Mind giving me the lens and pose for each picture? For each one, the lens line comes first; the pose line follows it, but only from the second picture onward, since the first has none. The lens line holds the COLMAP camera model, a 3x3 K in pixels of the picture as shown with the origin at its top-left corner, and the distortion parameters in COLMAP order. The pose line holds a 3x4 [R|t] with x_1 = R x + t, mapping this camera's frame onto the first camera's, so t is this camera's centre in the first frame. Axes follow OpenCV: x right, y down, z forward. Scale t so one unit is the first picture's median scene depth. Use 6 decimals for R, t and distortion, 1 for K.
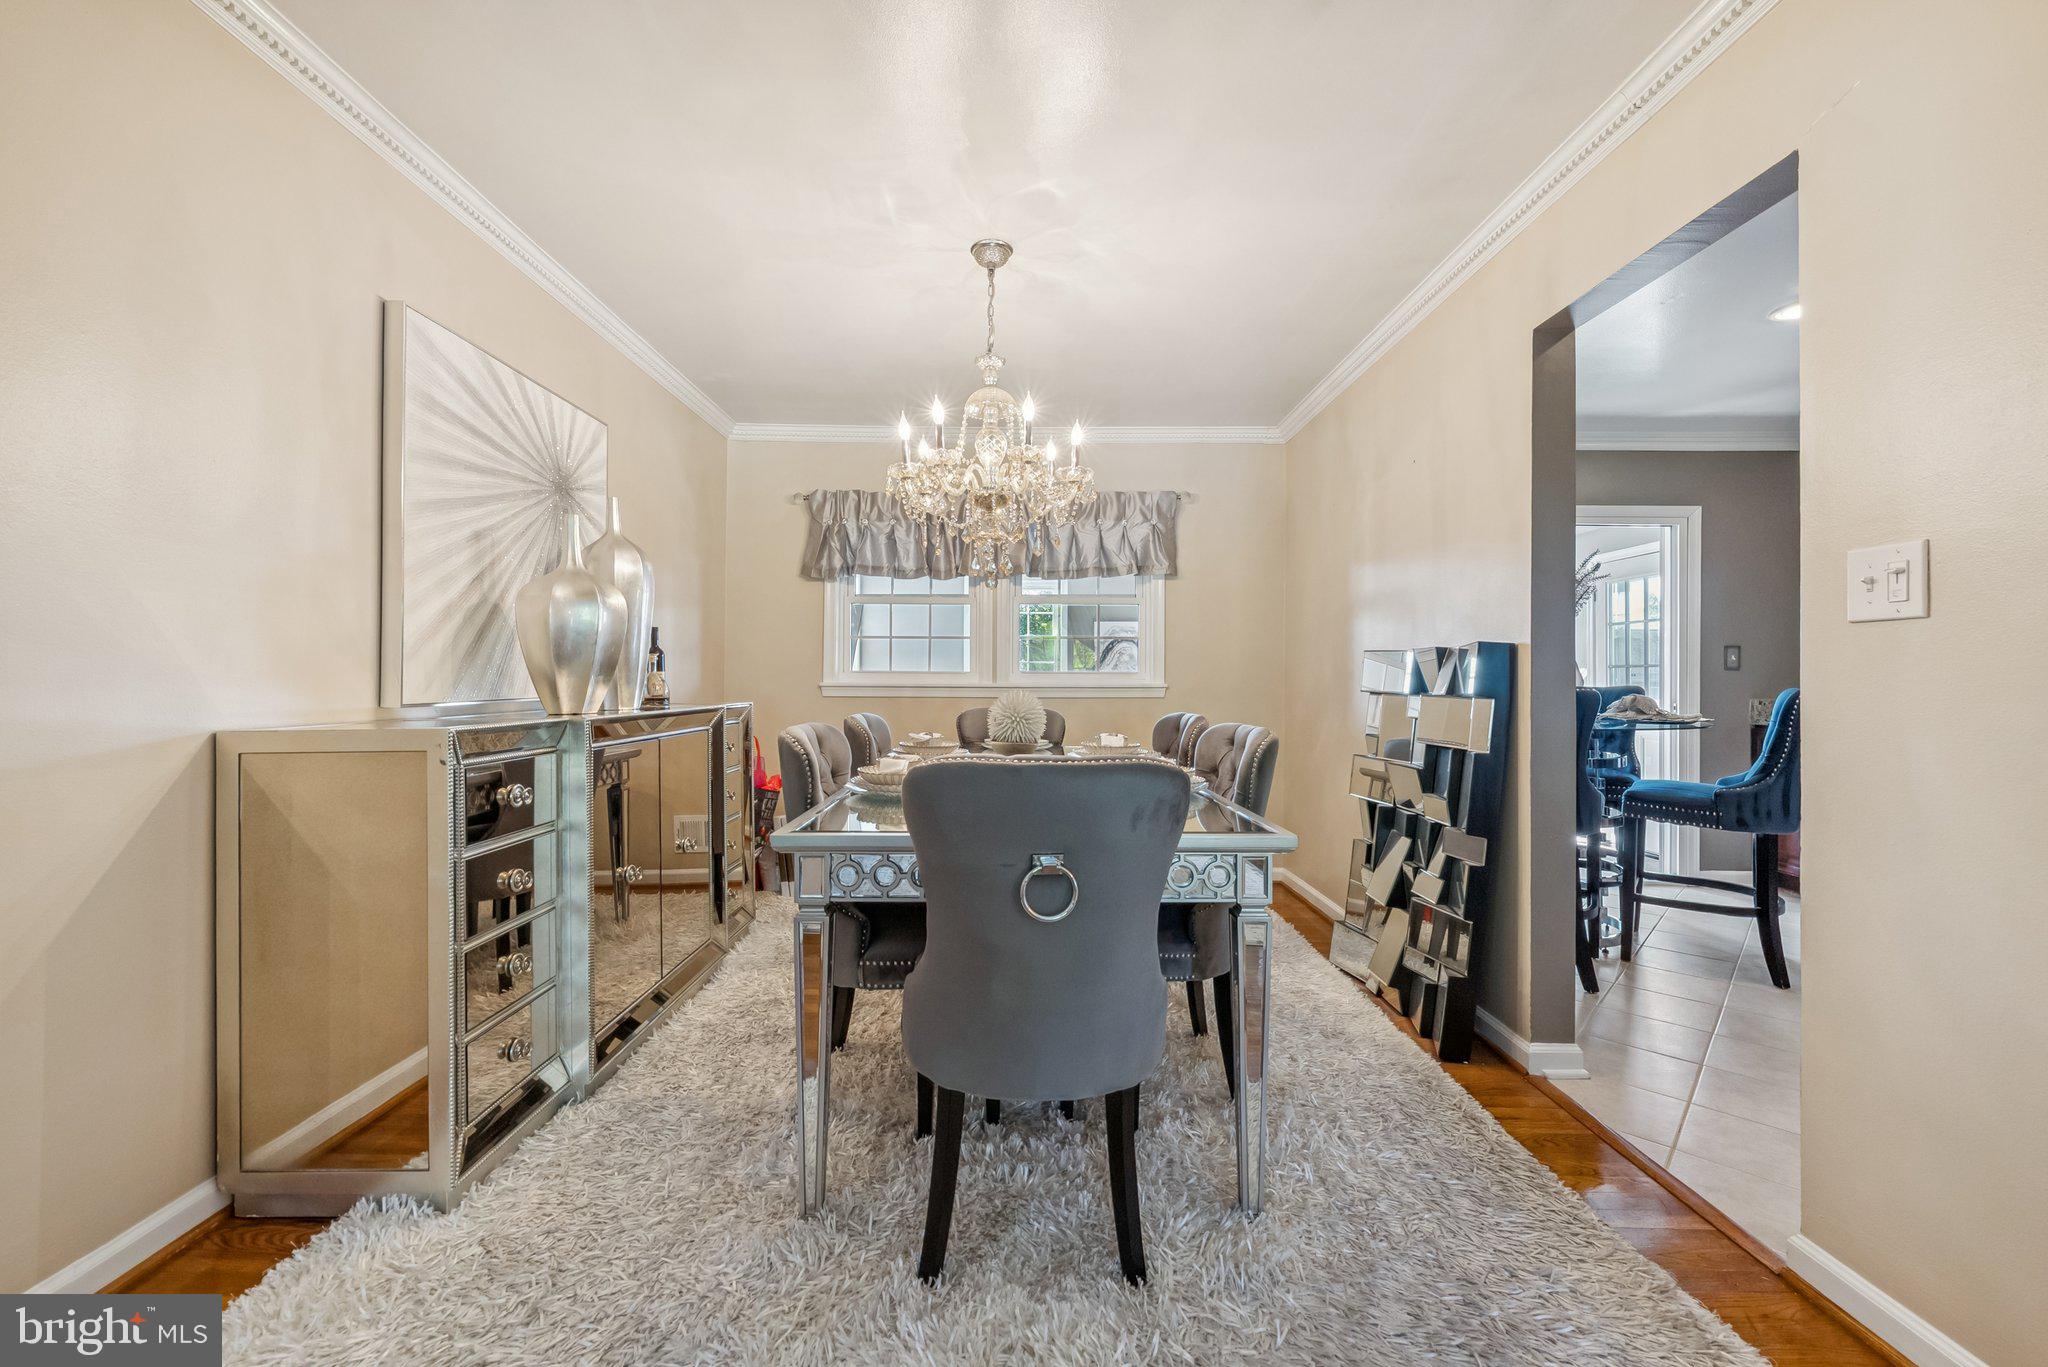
lens RADIAL K [[848.3, 0, 1024.0], [0, 848.3, 683.5], [0, 0, 1]] dist [-0.001719, -0.000058]
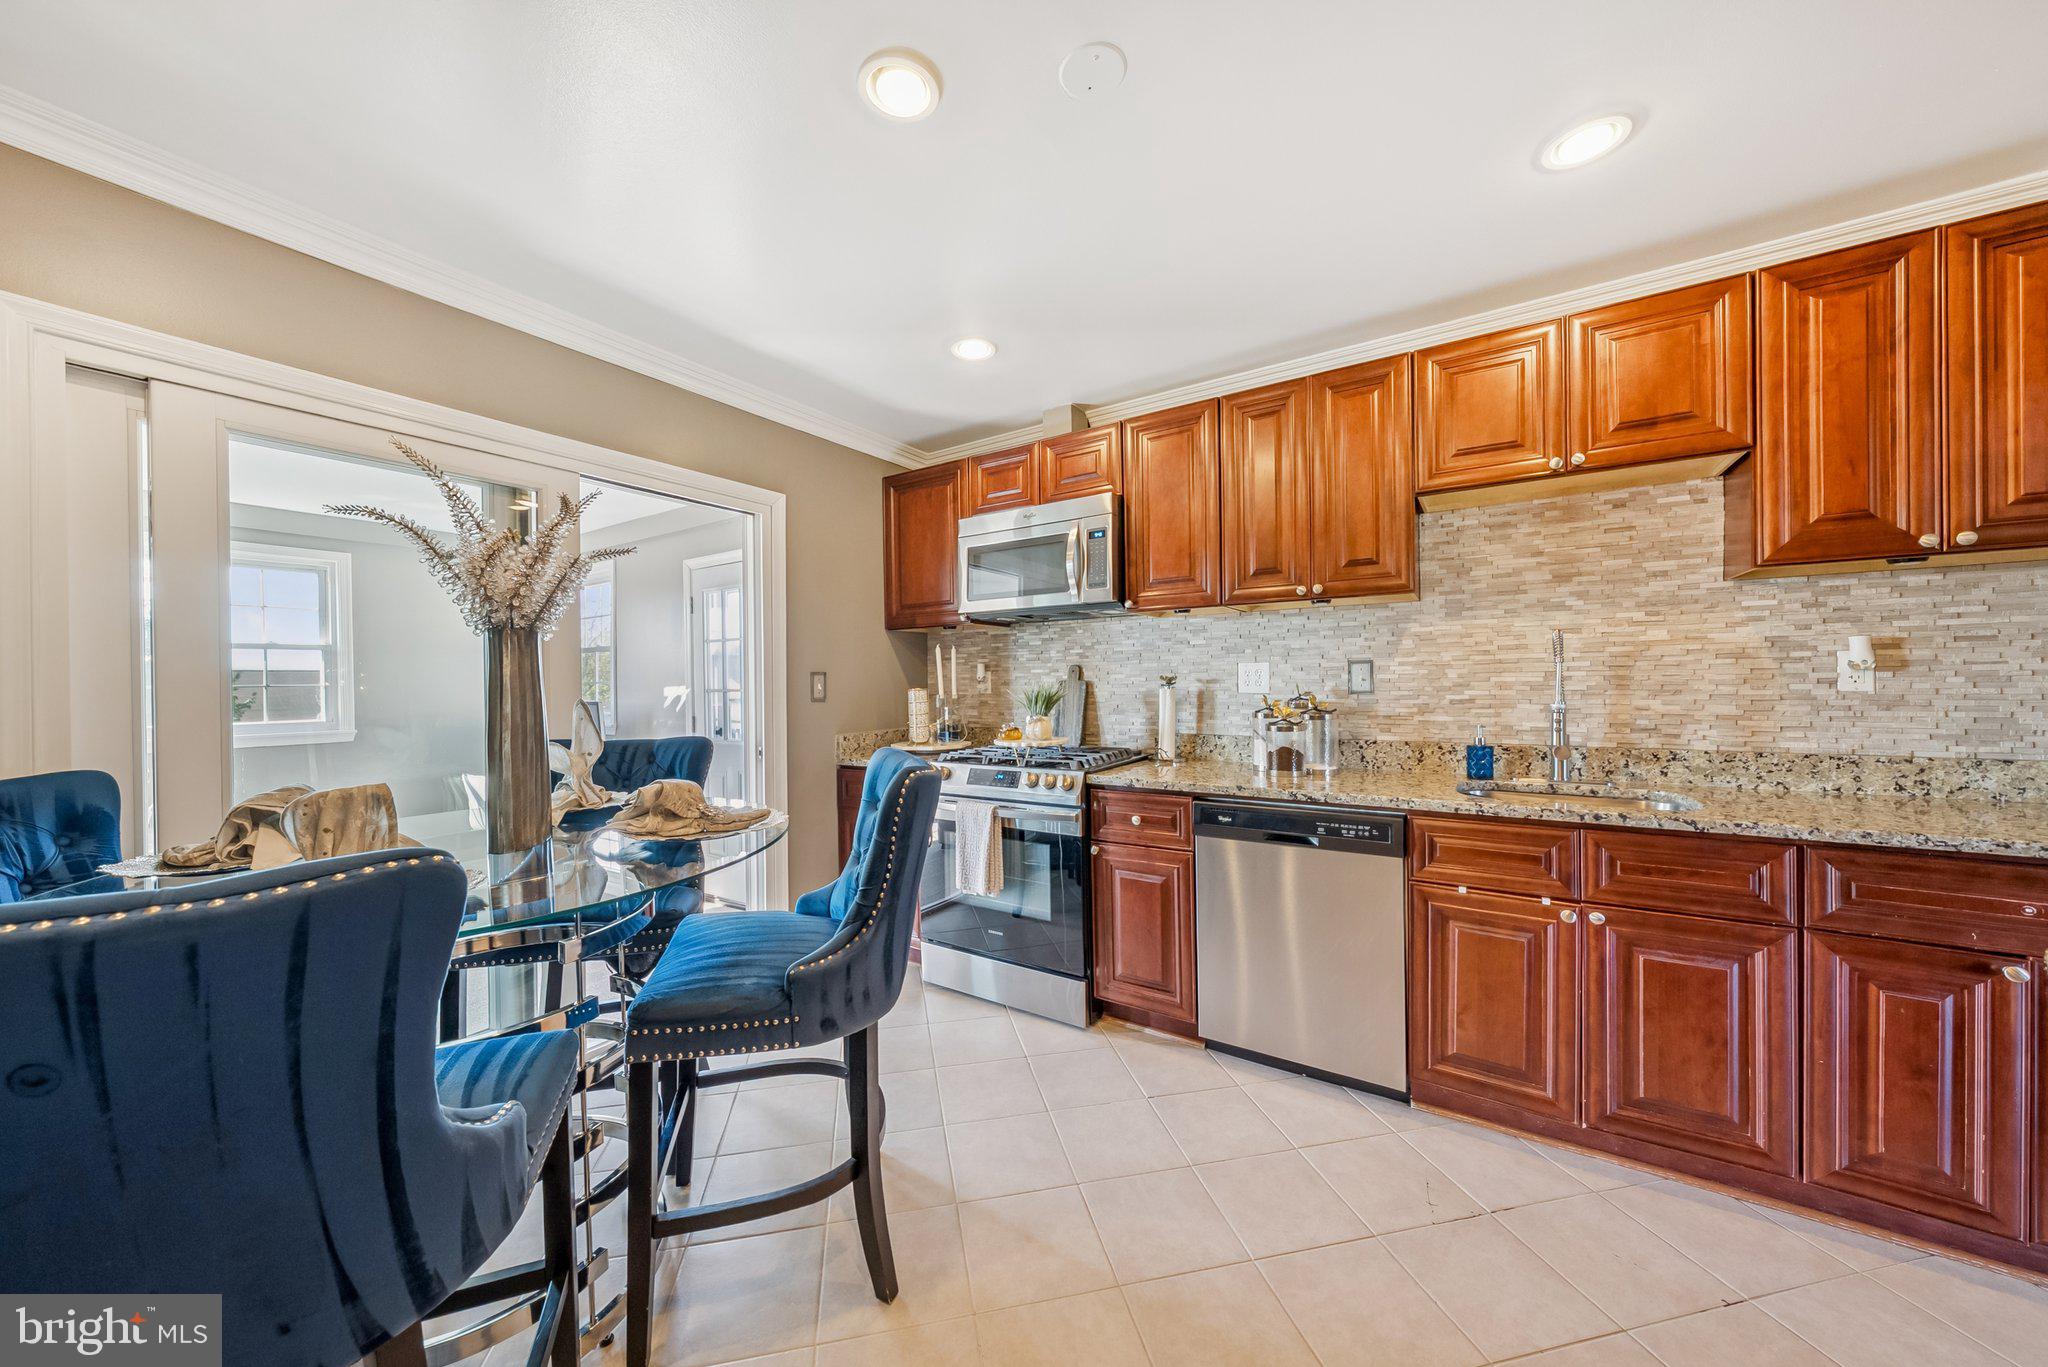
lens RADIAL K [[708.7, 0, 1024.0], [0, 708.7, 683.5], [0, 0, 1]] dist [-0.000334, -0.000008]
pose [[0.565030, -0.004968, 0.825055, 0.510950], [0.008598, 0.999963, 0.000133, -0.043675], [-0.825025, 0.007019, 0.565052, 0.598802]]
